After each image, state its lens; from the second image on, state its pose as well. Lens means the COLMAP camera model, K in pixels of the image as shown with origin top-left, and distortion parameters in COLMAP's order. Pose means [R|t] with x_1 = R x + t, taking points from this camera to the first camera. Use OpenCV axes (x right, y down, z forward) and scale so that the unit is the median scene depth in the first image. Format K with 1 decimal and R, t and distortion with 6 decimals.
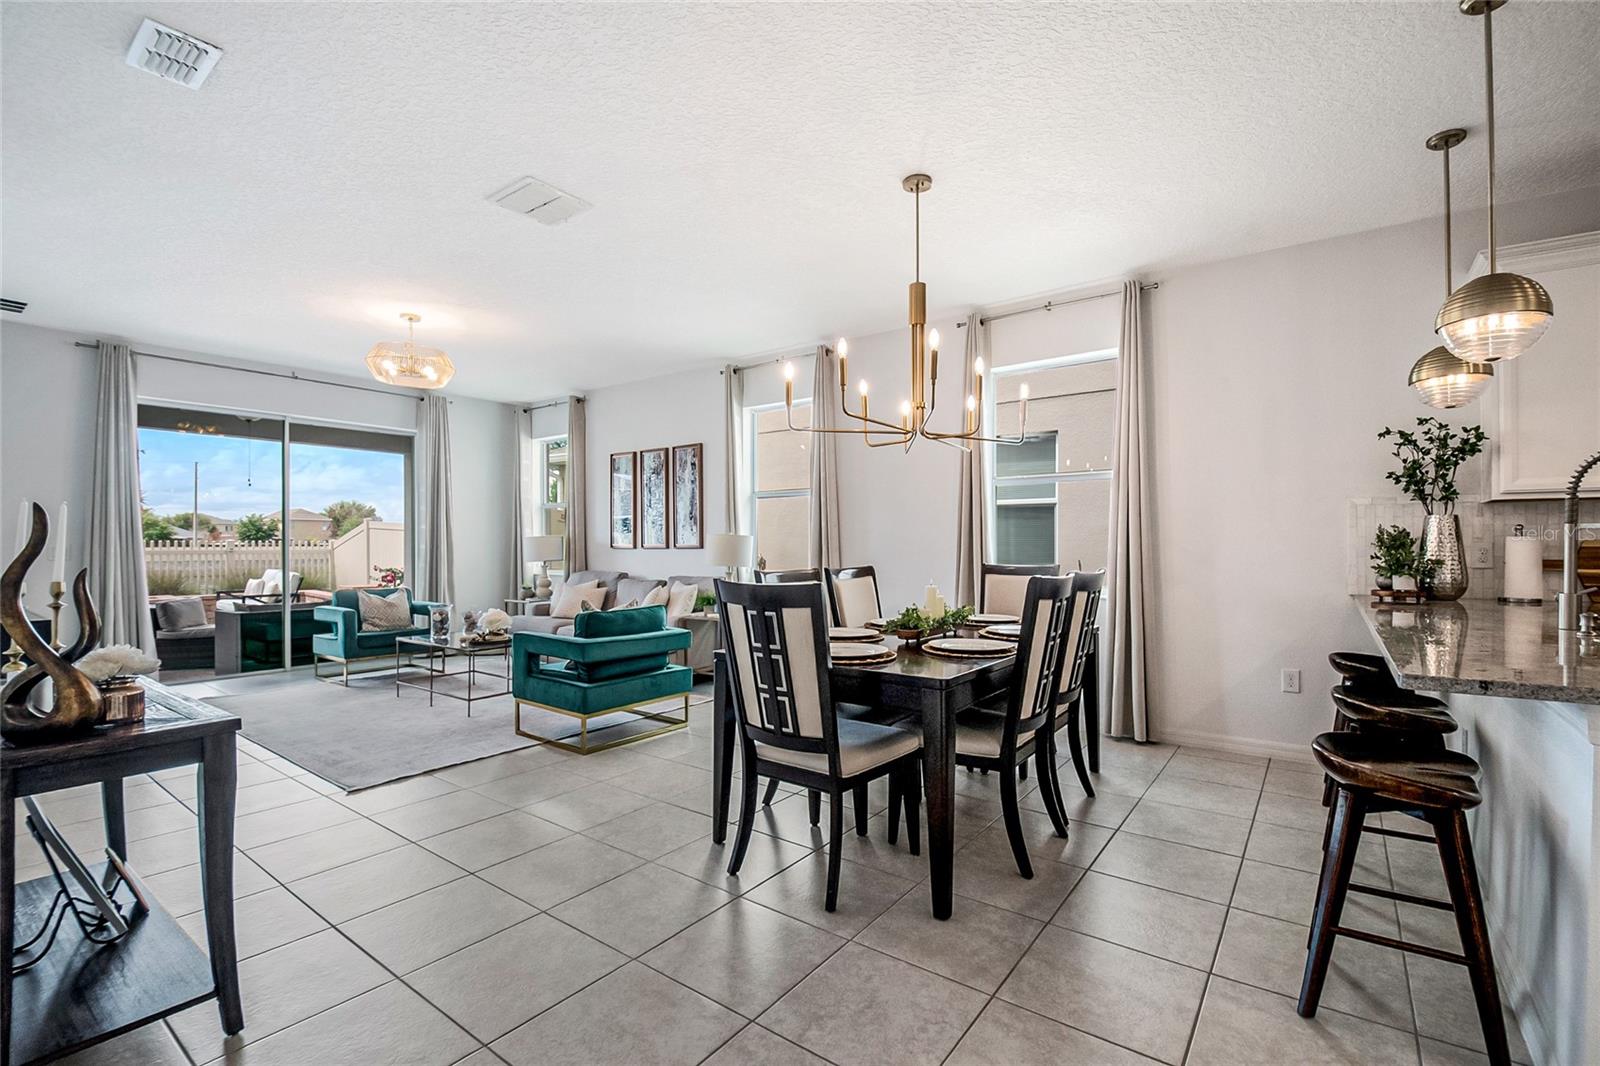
lens RADIAL K [[702.5, 0, 806.6], [0, 702.5, 536.5], [0, 0, 1]] dist [0.019672, -0.017660]
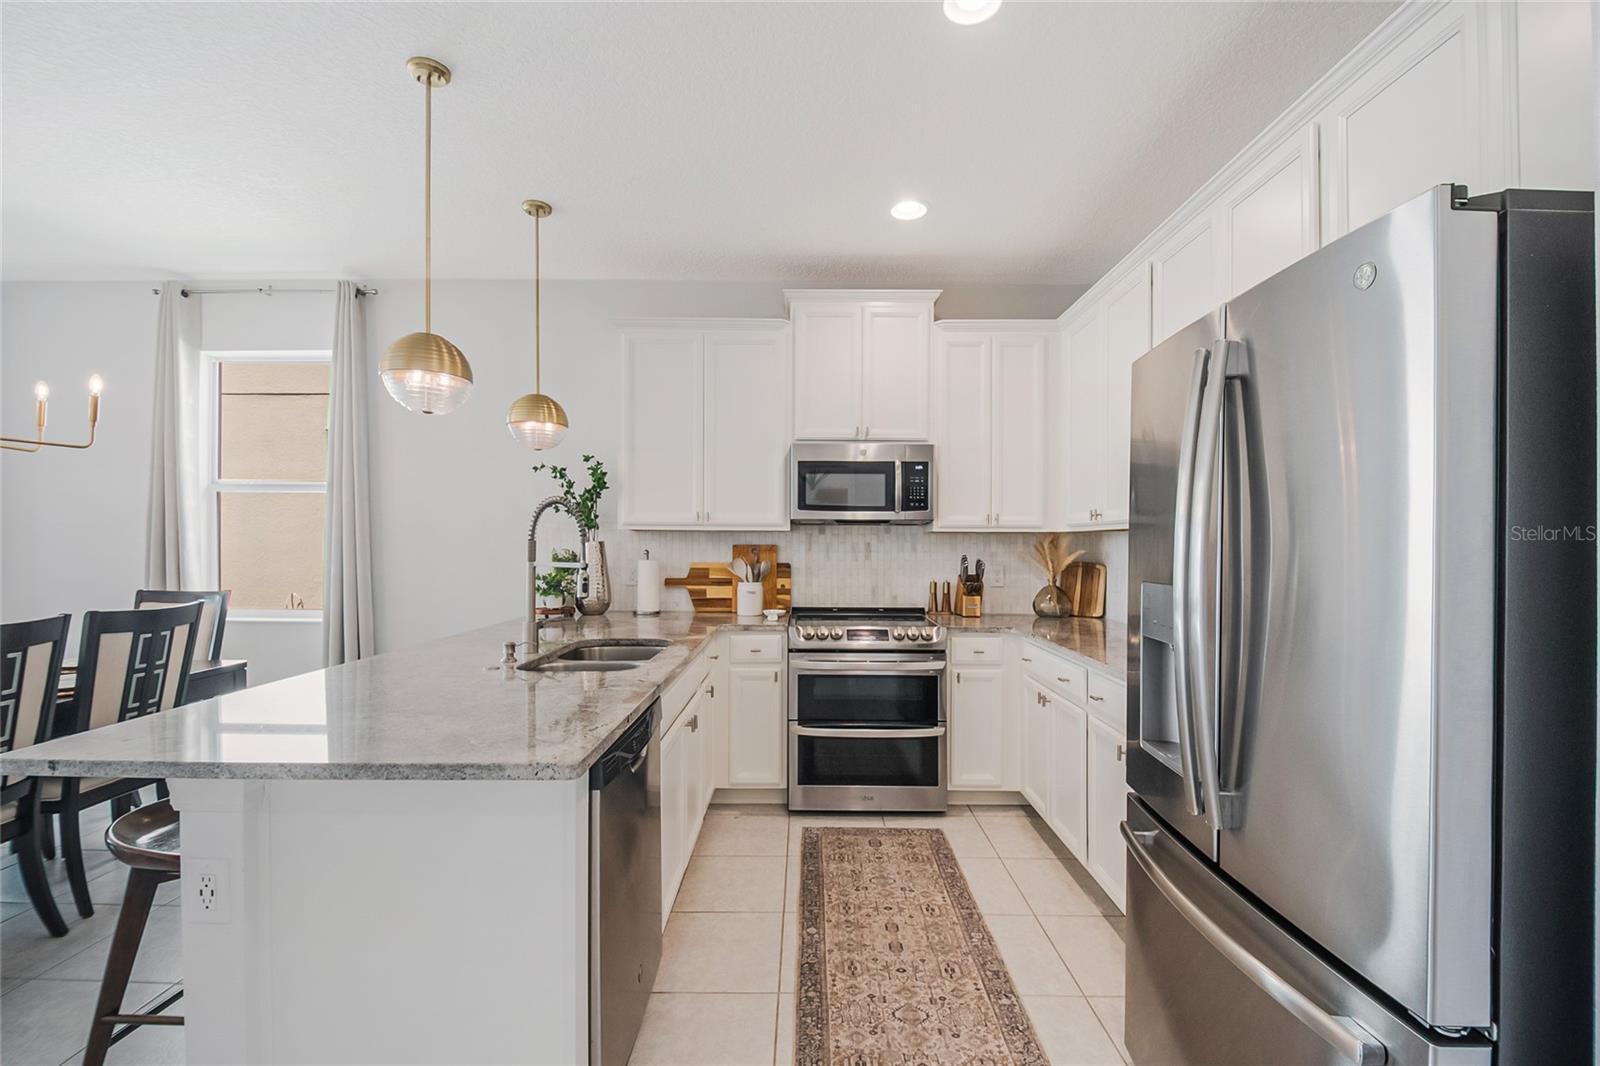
lens RADIAL K [[702.5, 0, 806.6], [0, 702.5, 536.5], [0, 0, 1]] dist [0.019672, -0.017660]
pose [[0.801066, 0.011296, 0.598469, 0.480247], [-0.014151, 0.999900, 0.000068, -0.041993], [-0.598409, -0.008523, 0.801146, -0.136984]]
